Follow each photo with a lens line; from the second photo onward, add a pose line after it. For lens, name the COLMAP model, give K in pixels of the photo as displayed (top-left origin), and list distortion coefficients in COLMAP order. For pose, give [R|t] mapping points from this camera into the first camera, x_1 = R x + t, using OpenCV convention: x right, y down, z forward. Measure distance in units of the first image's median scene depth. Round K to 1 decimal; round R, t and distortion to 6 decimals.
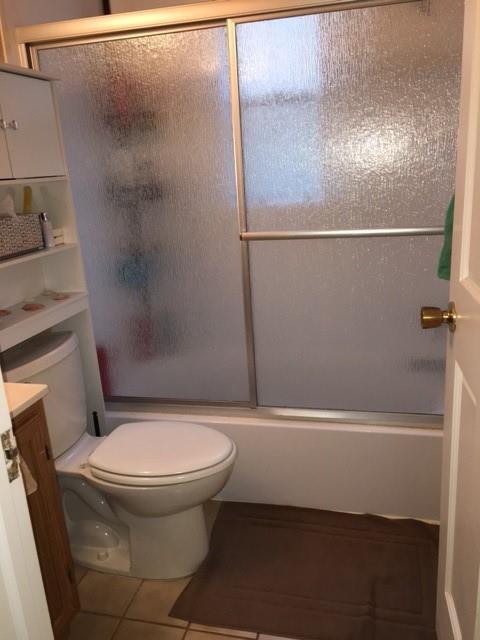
lens RADIAL K [[554.4, 0, 241.2], [0, 554.4, 320.8], [0, 0, 1]] dist [0.079757, -0.068519]
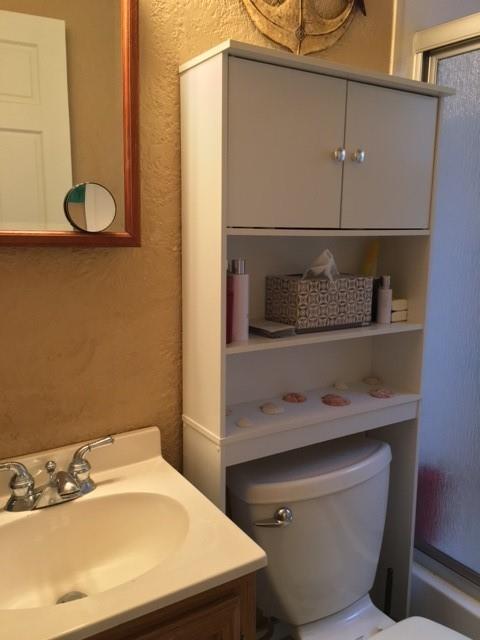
lens RADIAL K [[554.4, 0, 239.3], [0, 554.4, 321.2], [0, 0, 1]] dist [0.079757, -0.068519]
pose [[0.734818, 0.189197, -0.651343, -0.009495], [-0.239623, 0.970796, 0.011656, -0.102776], [0.634526, 0.147512, 0.758694, 0.351528]]
